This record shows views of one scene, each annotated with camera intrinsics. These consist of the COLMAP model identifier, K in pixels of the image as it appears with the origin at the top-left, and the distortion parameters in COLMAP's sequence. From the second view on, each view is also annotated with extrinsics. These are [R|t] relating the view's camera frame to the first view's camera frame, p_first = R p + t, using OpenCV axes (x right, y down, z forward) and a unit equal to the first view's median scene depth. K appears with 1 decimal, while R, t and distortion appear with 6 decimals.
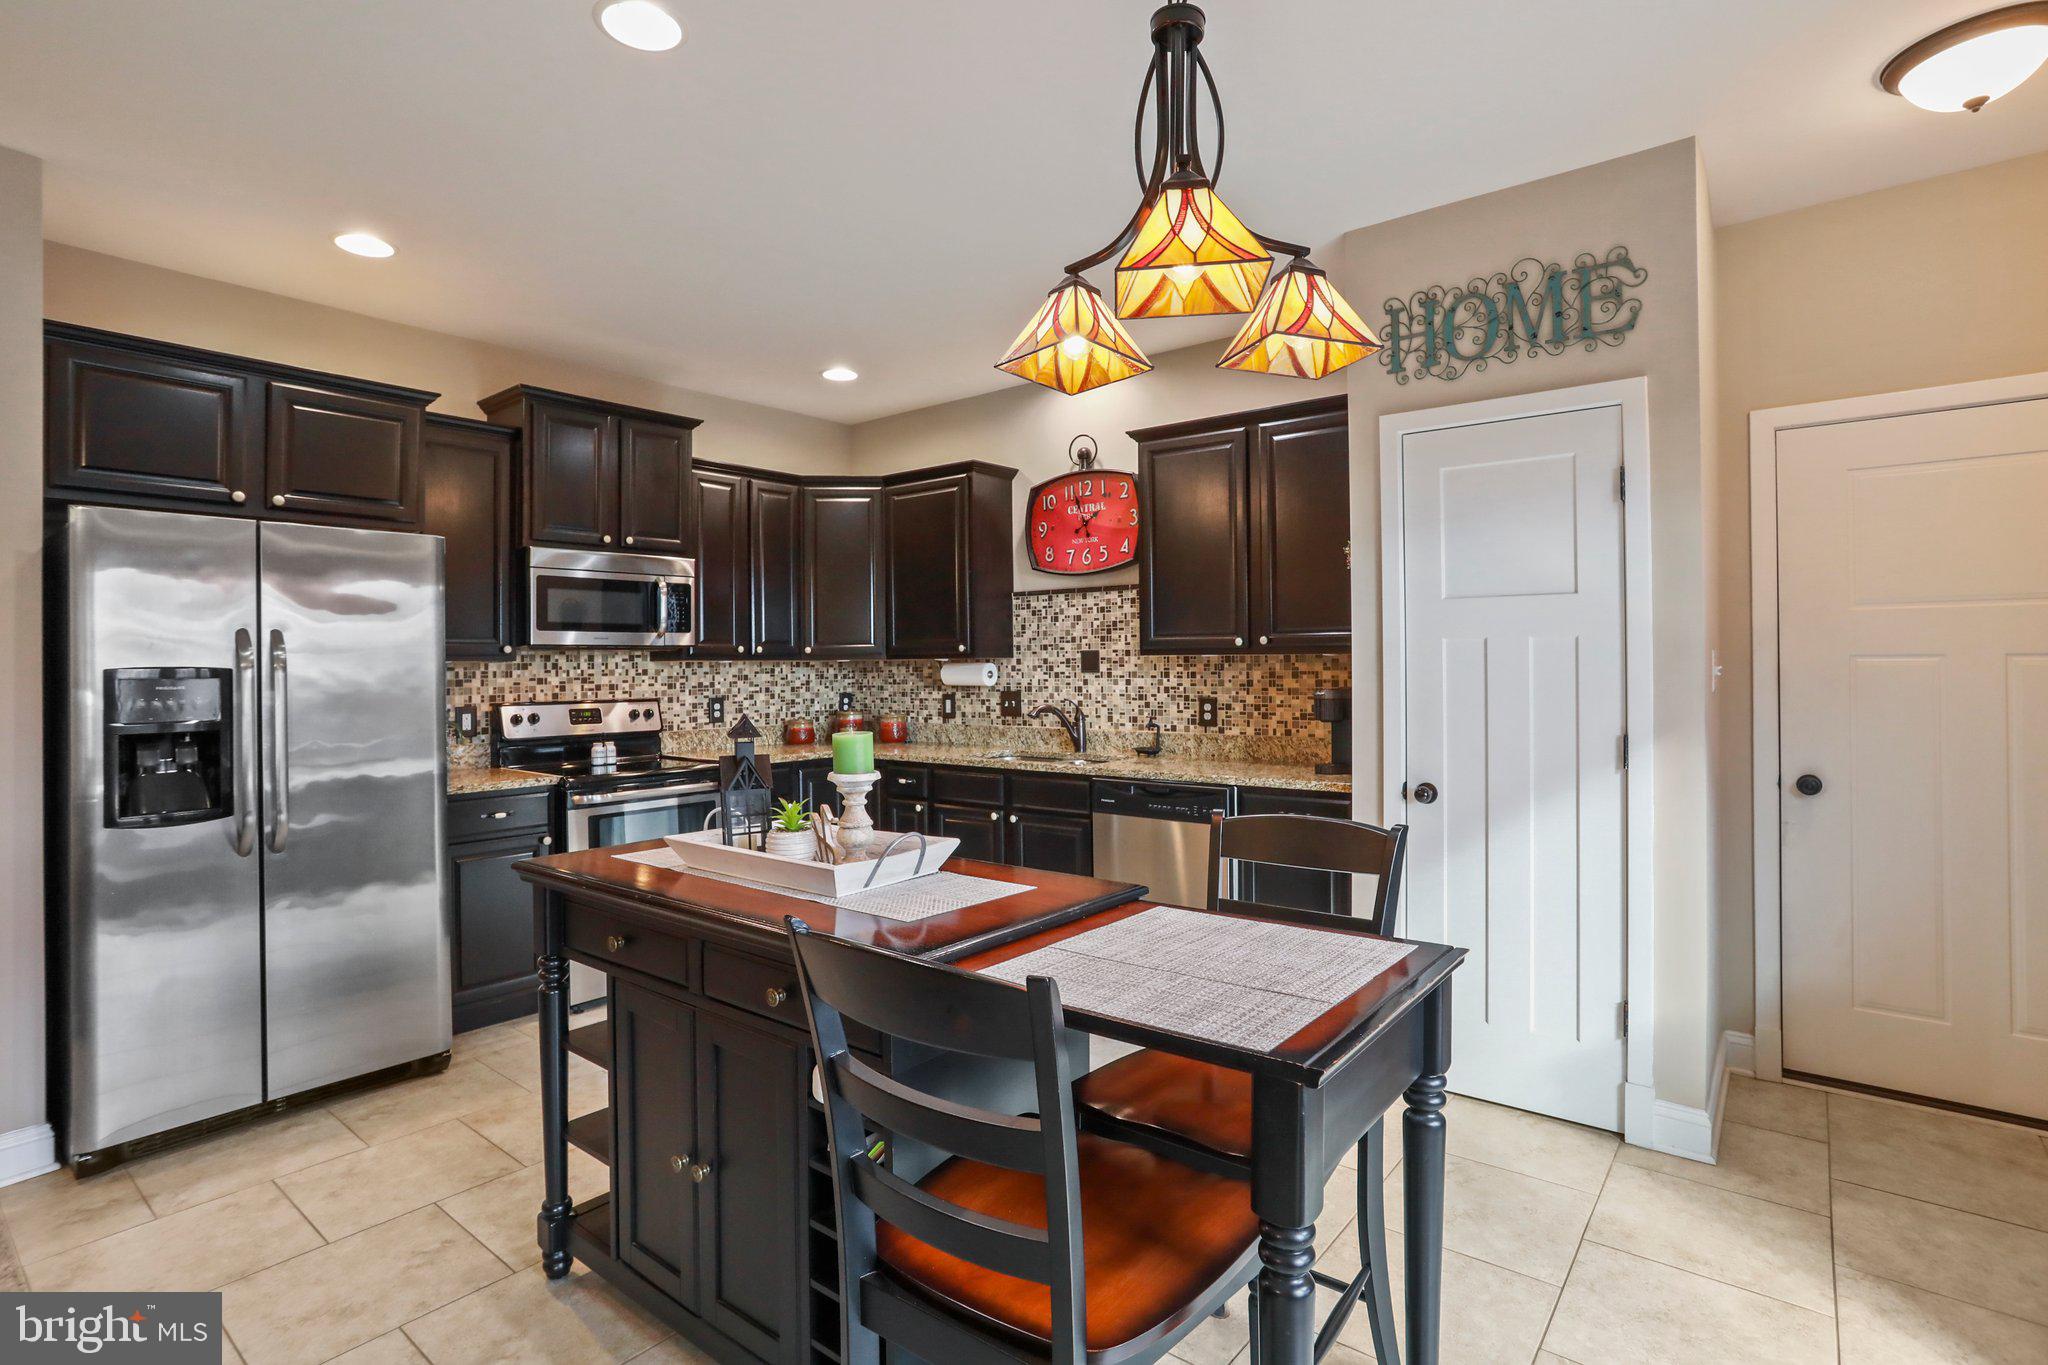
lens RADIAL K [[993.3, 0, 1027.4], [0, 993.3, 657.0], [0, 0, 1]] dist [-0.056057, 0.029567]
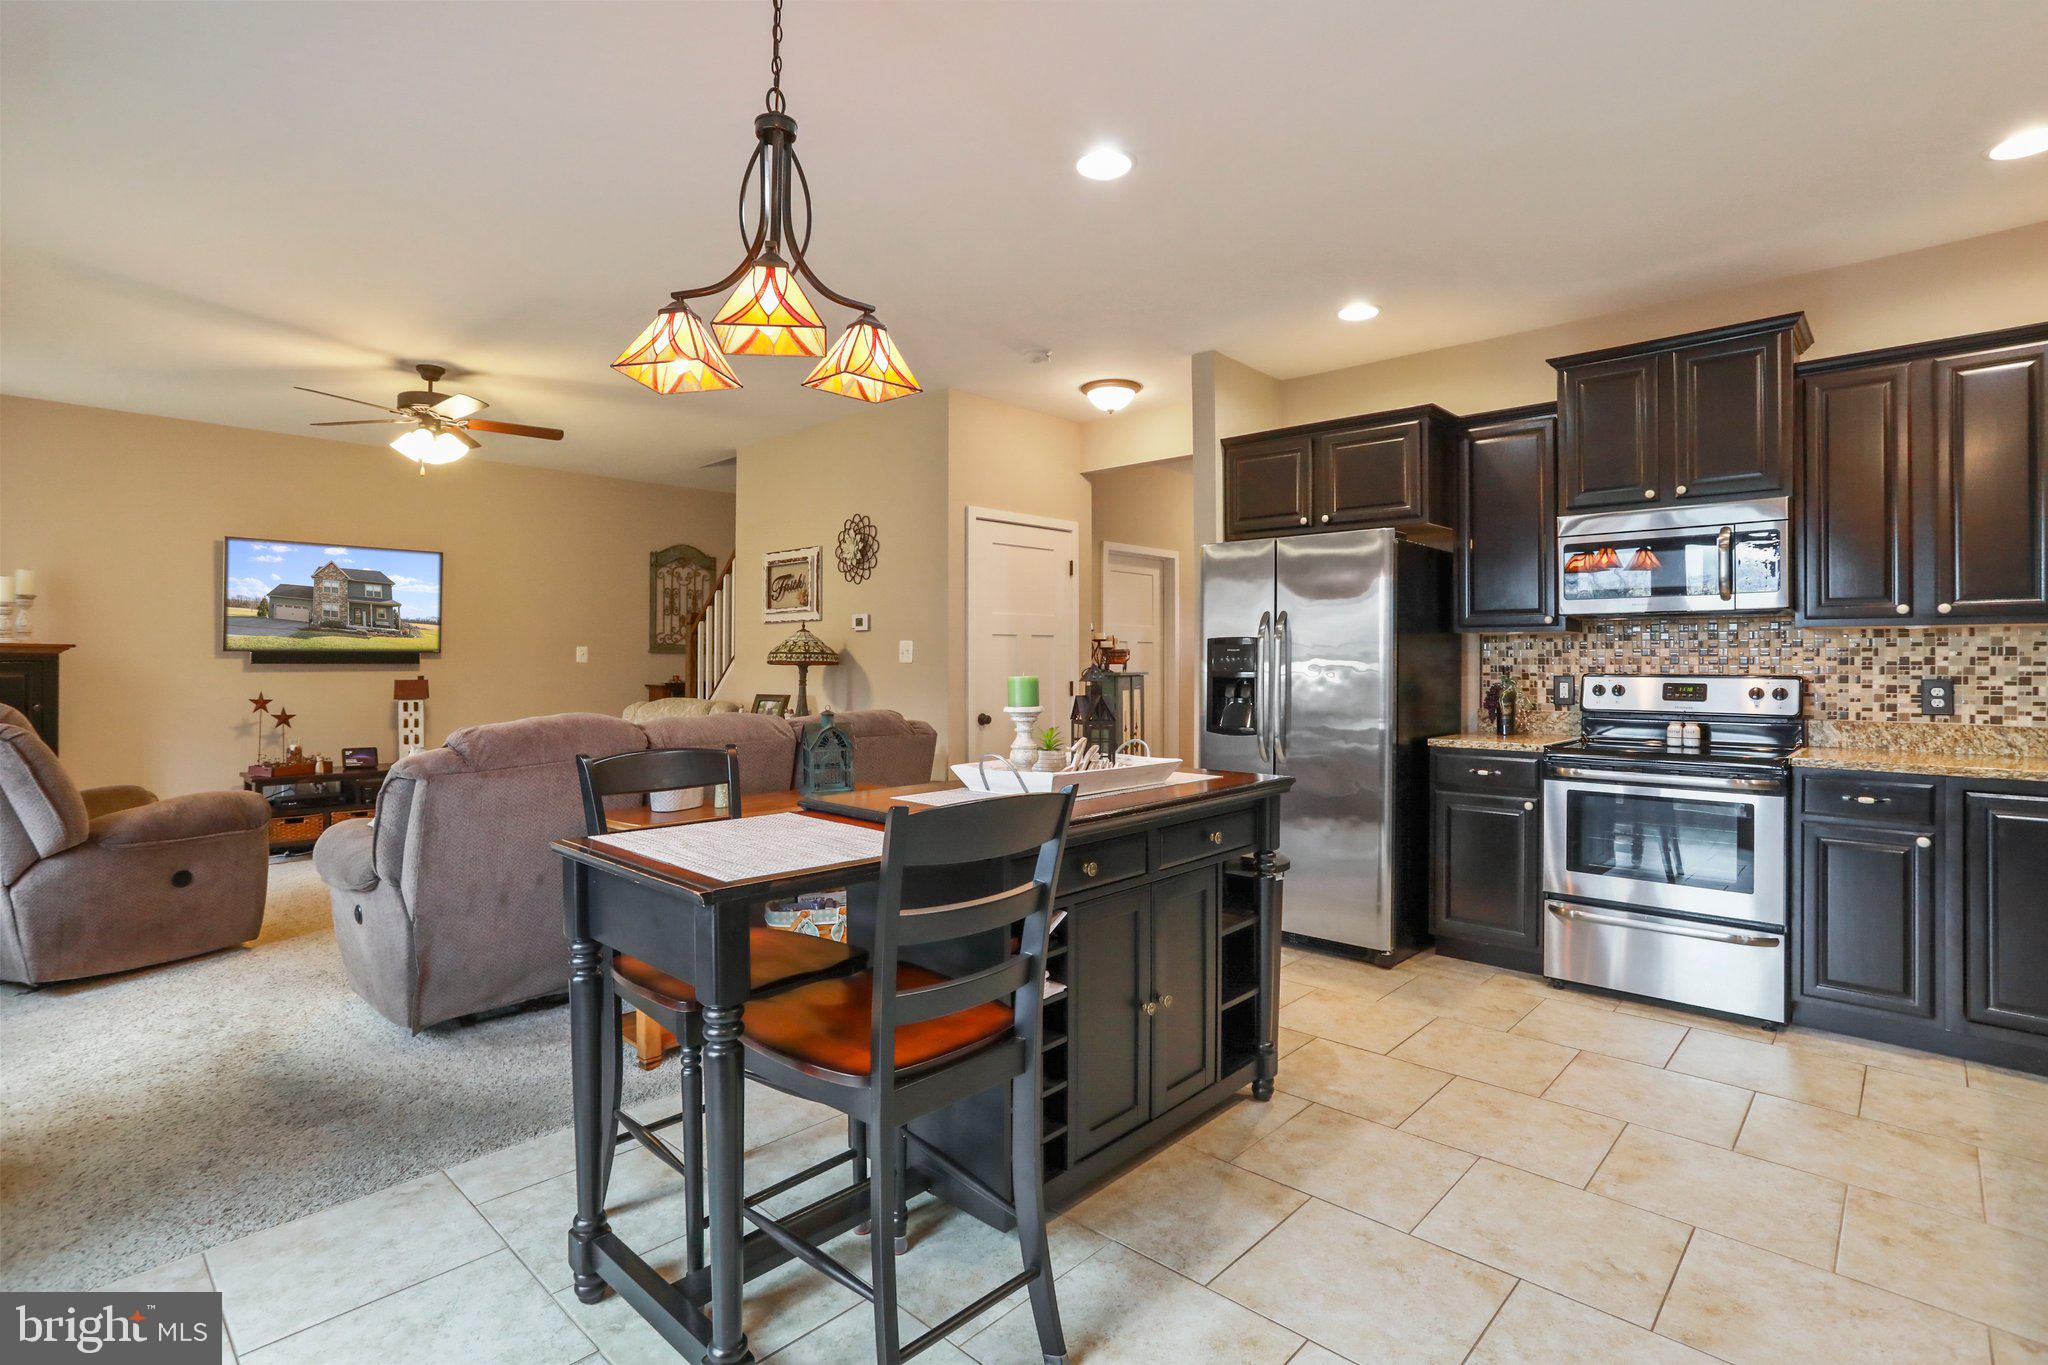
lens RADIAL K [[993.3, 0, 1027.4], [0, 993.3, 657.0], [0, 0, 1]] dist [-0.056057, 0.029567]
pose [[-0.071566, 0.005609, -0.997420, 0.457074], [0.007011, 0.999962, 0.005120, 0.019101], [0.997411, -0.006627, -0.071602, 0.448559]]
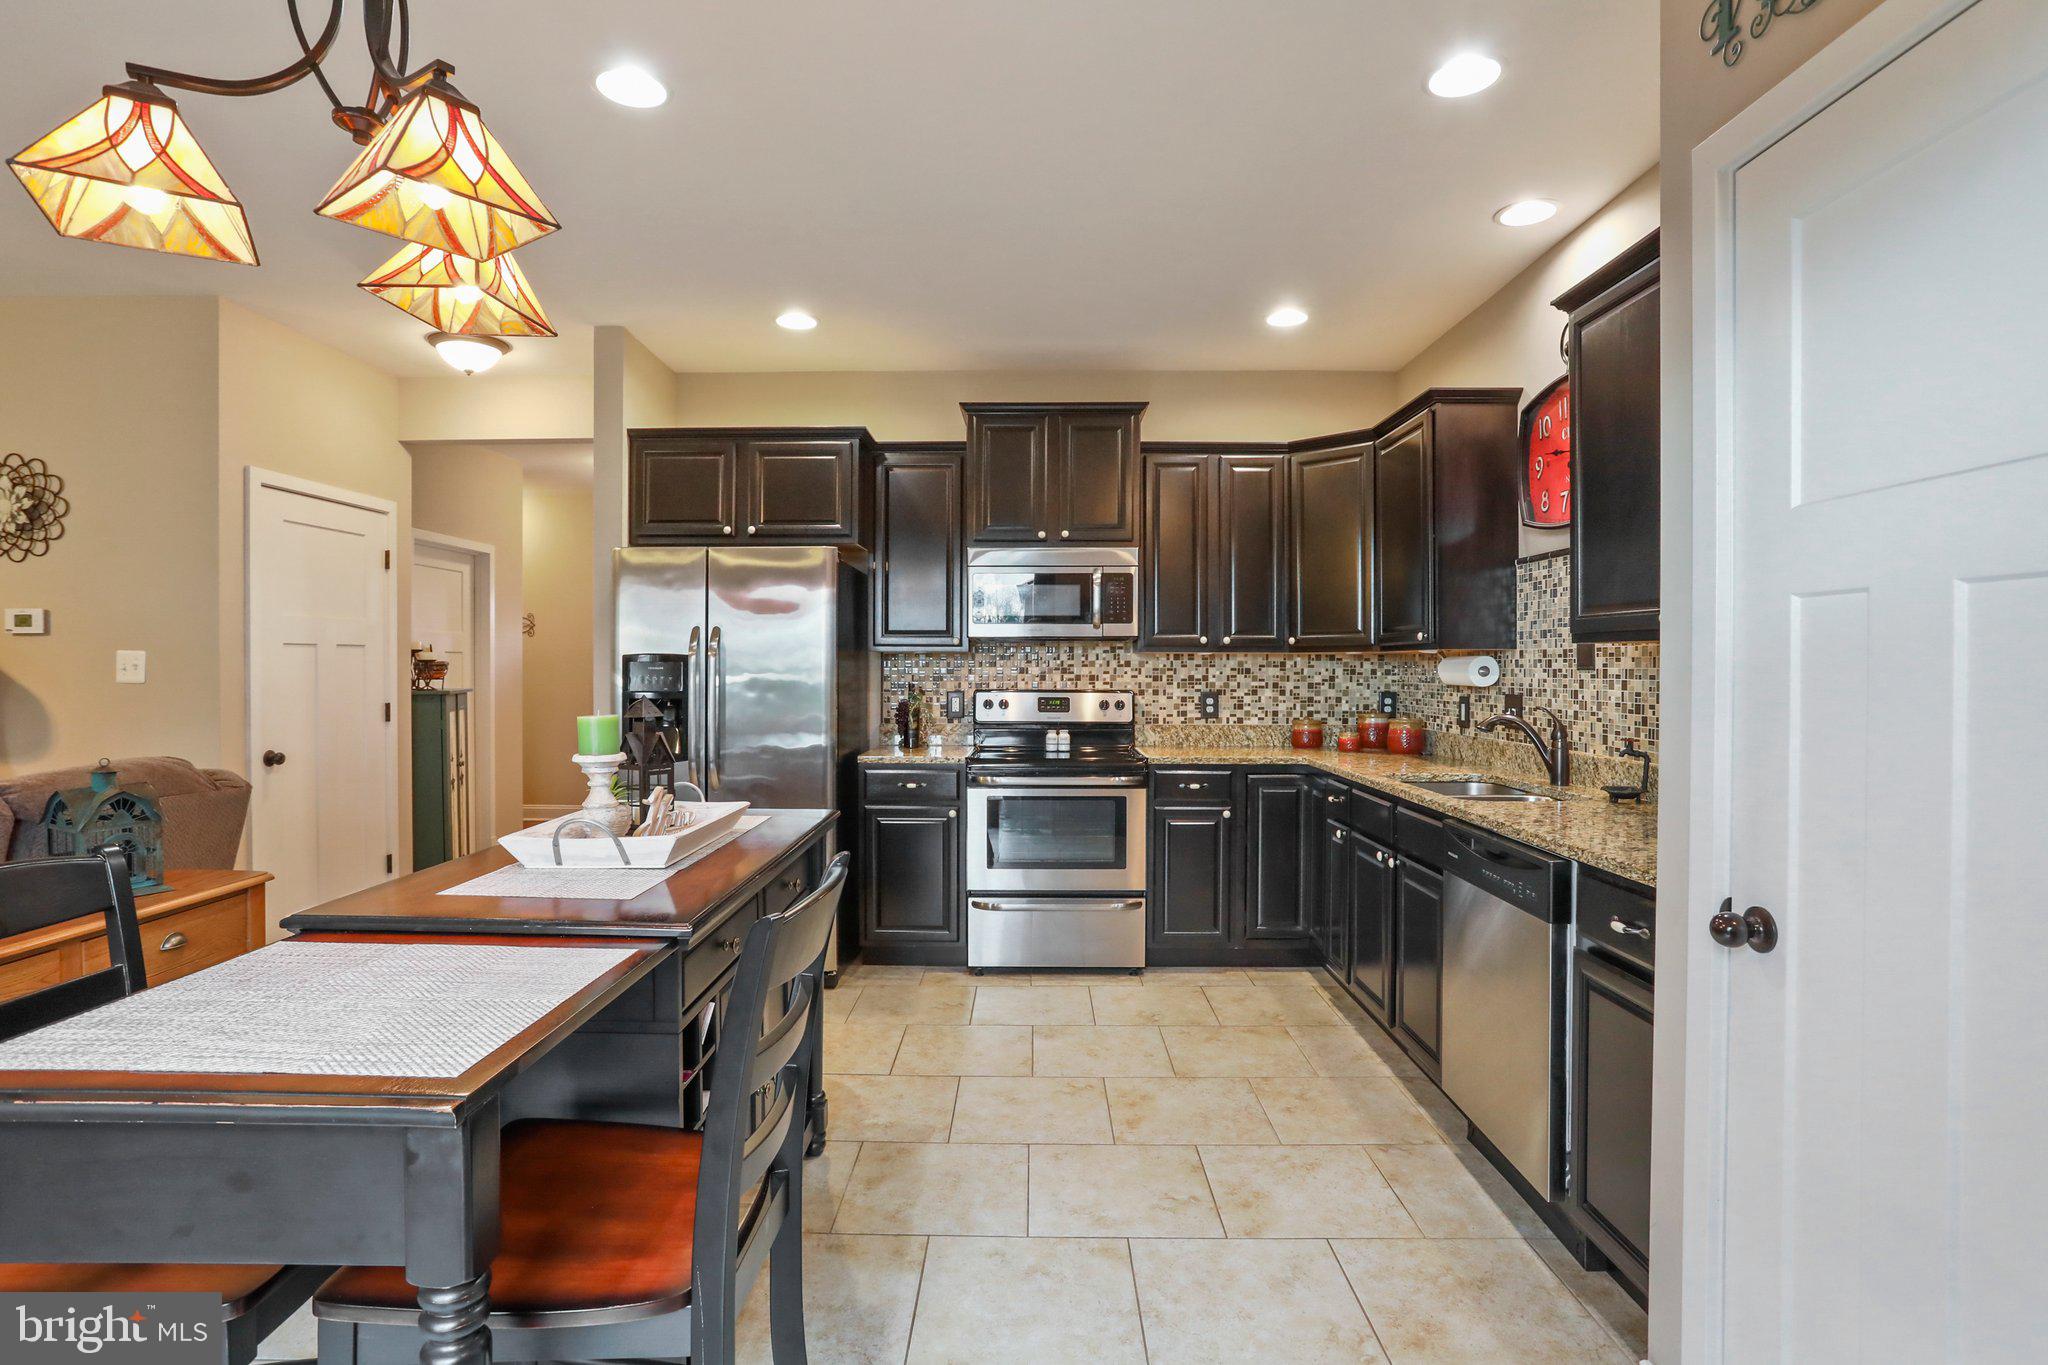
lens RADIAL K [[1017.3, 0, 1023.6], [0, 1017.3, 675.9], [0, 0, 1]] dist [-0.062680, 0.032983]
pose [[0.621175, 0.018279, -0.783459, 0.369557], [-0.001918, 0.999760, 0.021805, 0.005628], [0.783670, -0.012042, 0.621061, 0.284711]]
